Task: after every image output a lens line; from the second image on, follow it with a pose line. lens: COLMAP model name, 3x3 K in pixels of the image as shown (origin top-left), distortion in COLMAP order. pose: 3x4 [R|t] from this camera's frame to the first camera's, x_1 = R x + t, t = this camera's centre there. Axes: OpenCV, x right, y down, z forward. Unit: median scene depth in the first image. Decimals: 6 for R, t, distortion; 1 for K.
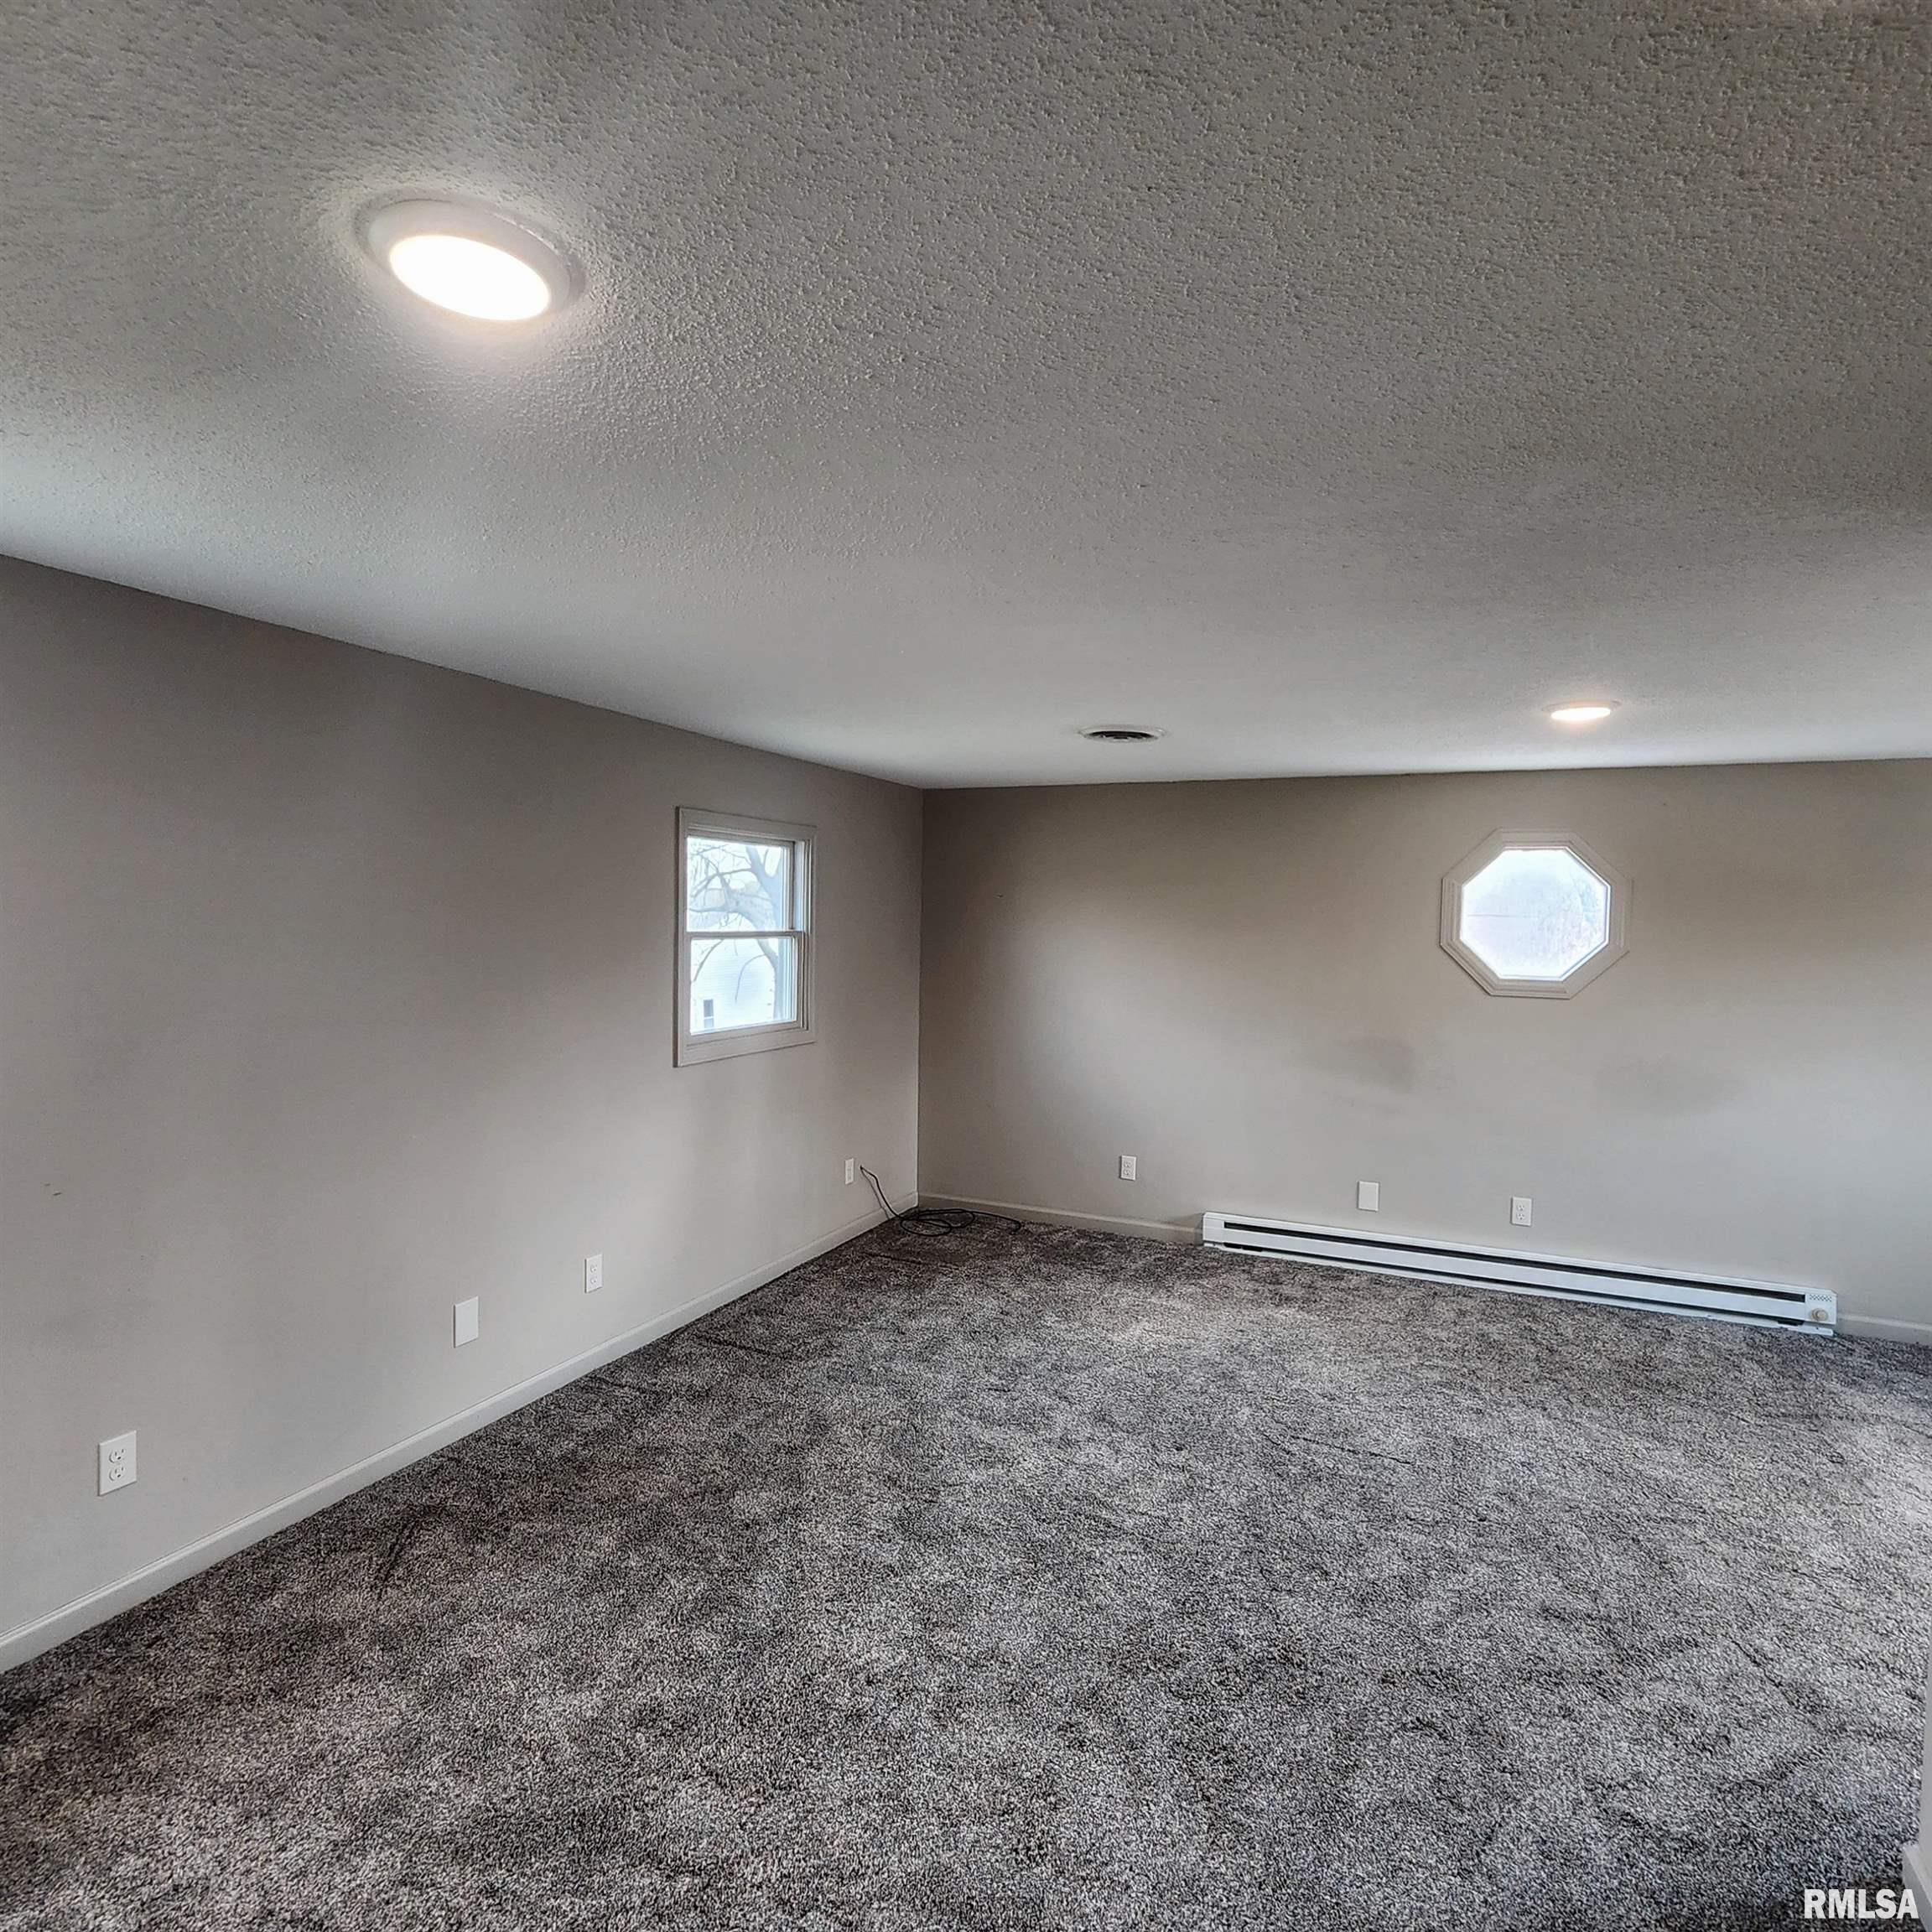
lens RADIAL K [[1053.0, 0, 964.4], [0, 1053.0, 971.0], [0, 0, 1]] dist [-0.000393, -0.001941]
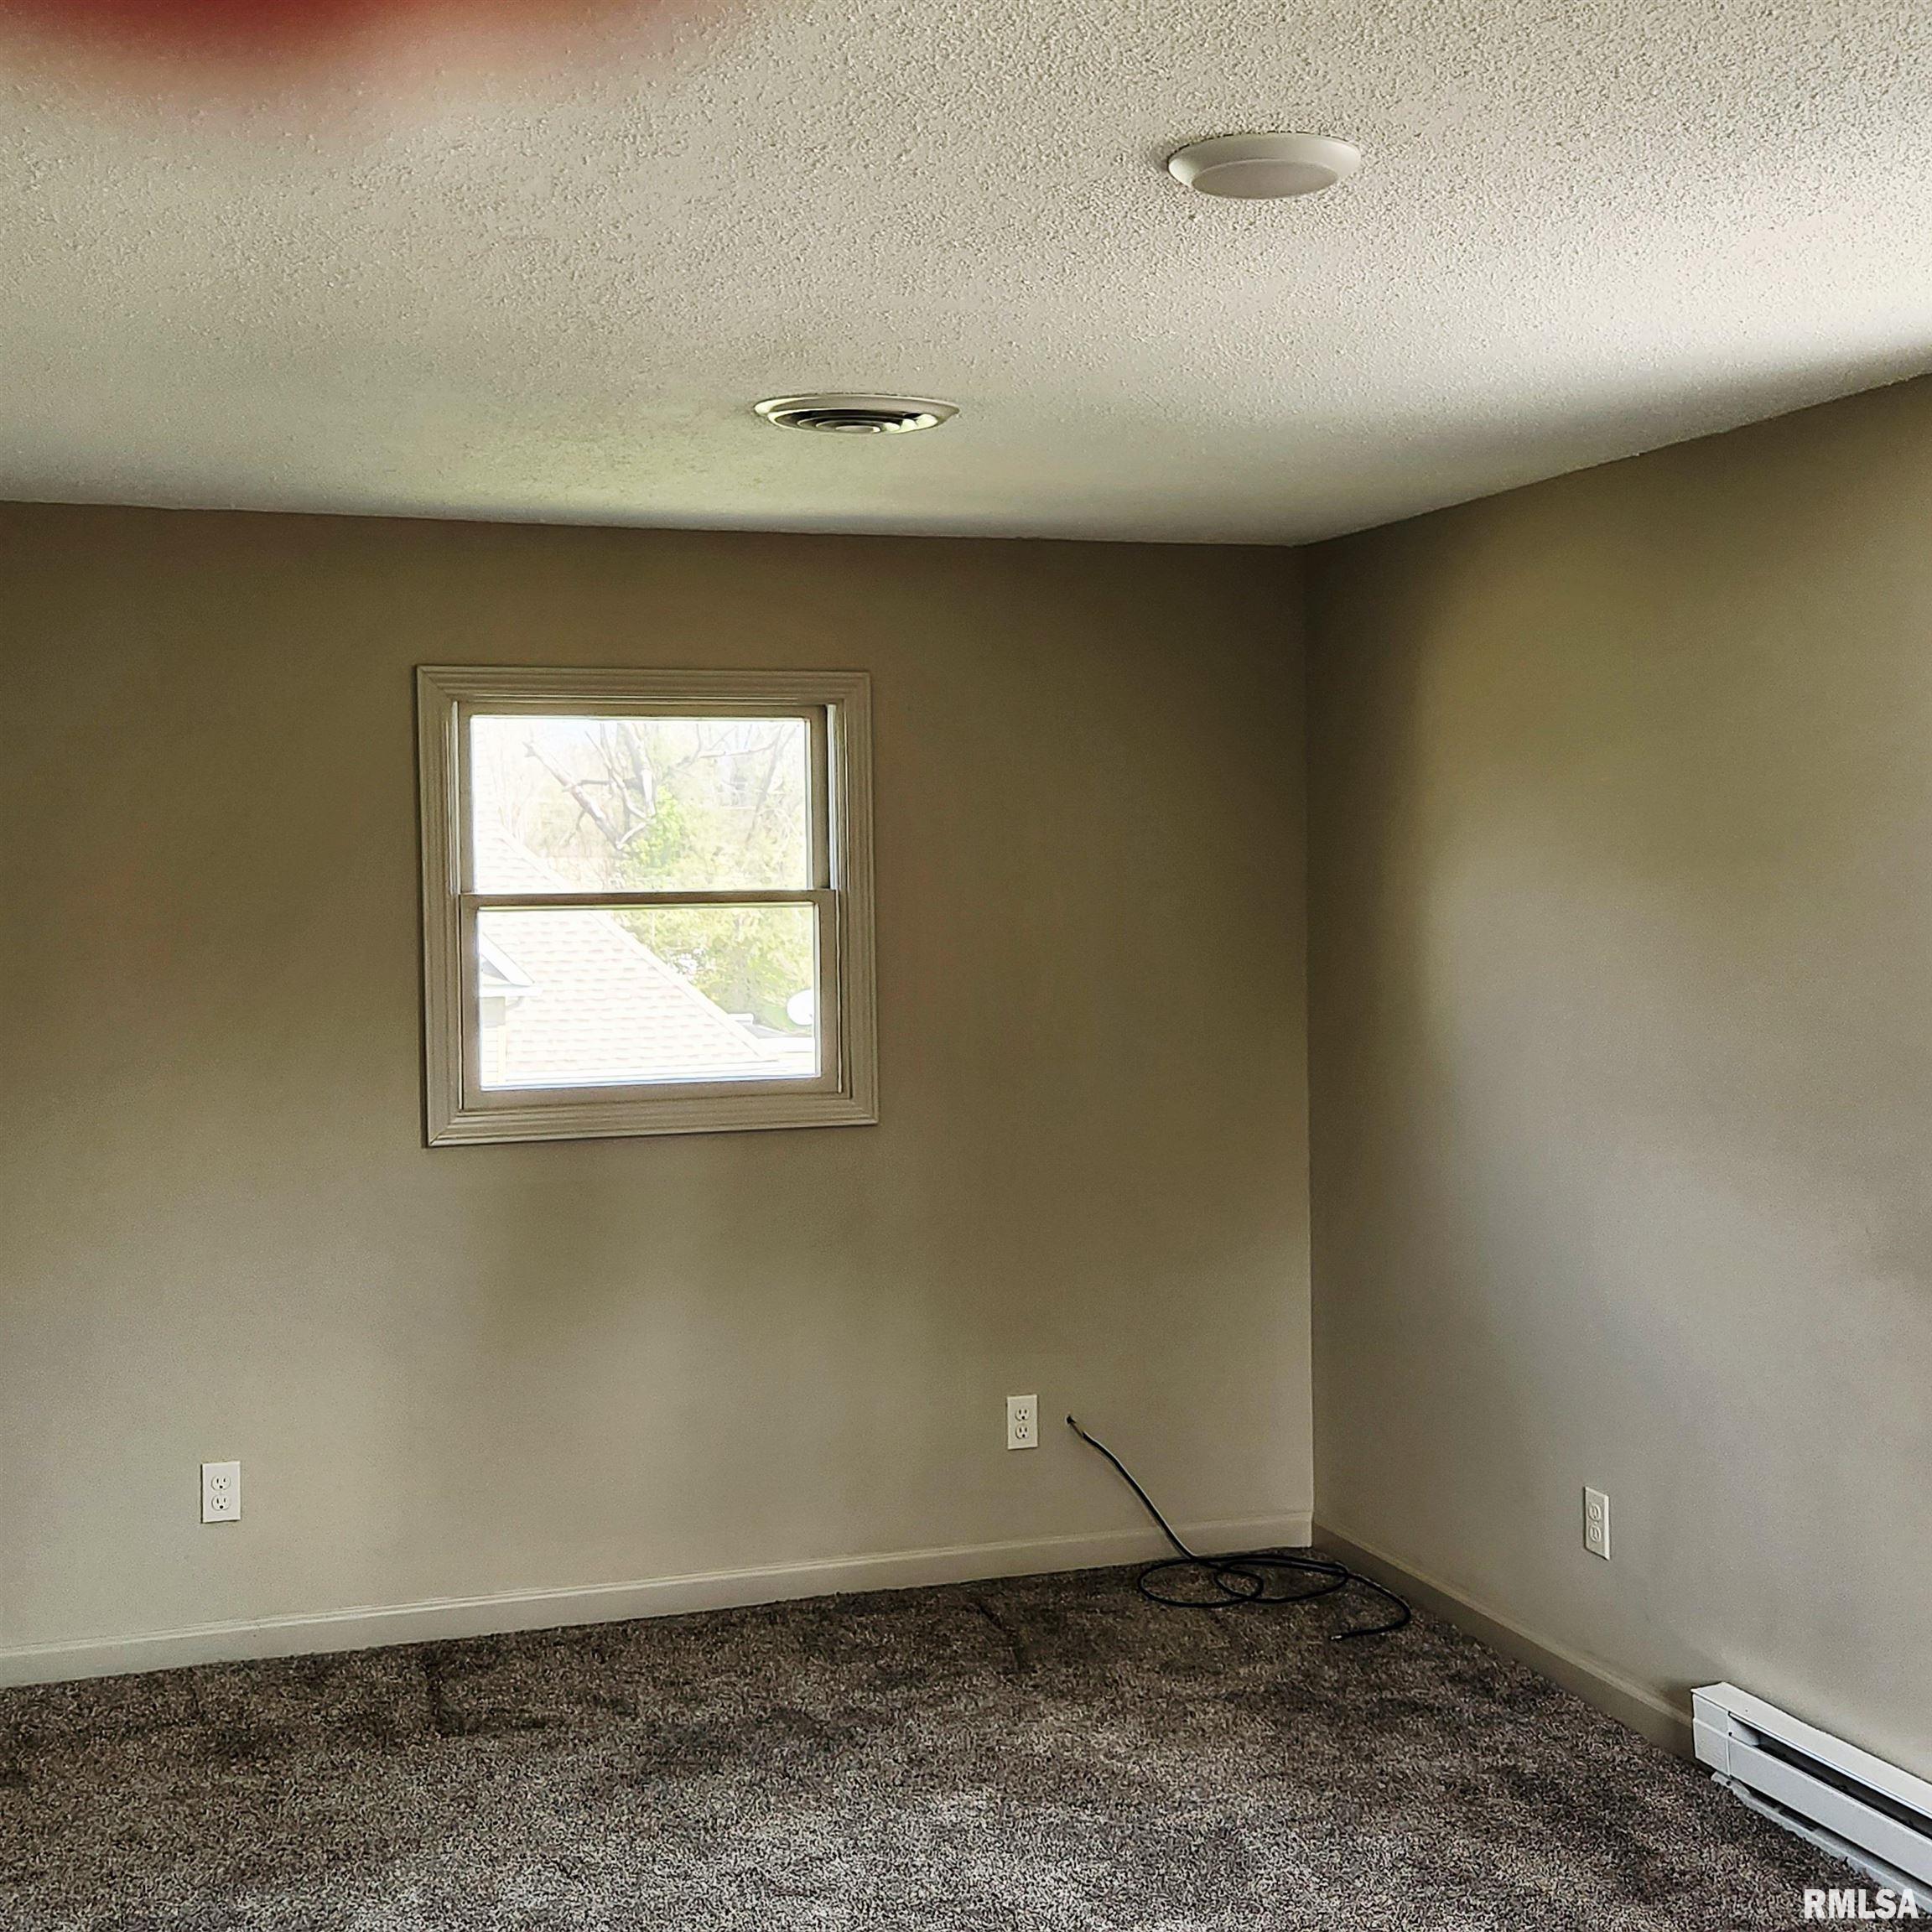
lens RADIAL K [[2557.2, 0, 966.5], [0, 2557.2, 962.6], [0, 0, 1]] dist [0.067225, 0.000000]
pose [[0.683081, 0.005391, -0.730322, 0.728862], [-0.010975, 0.999936, -0.002884, -0.002036], [0.730260, 0.009986, 0.683097, 0.254089]]
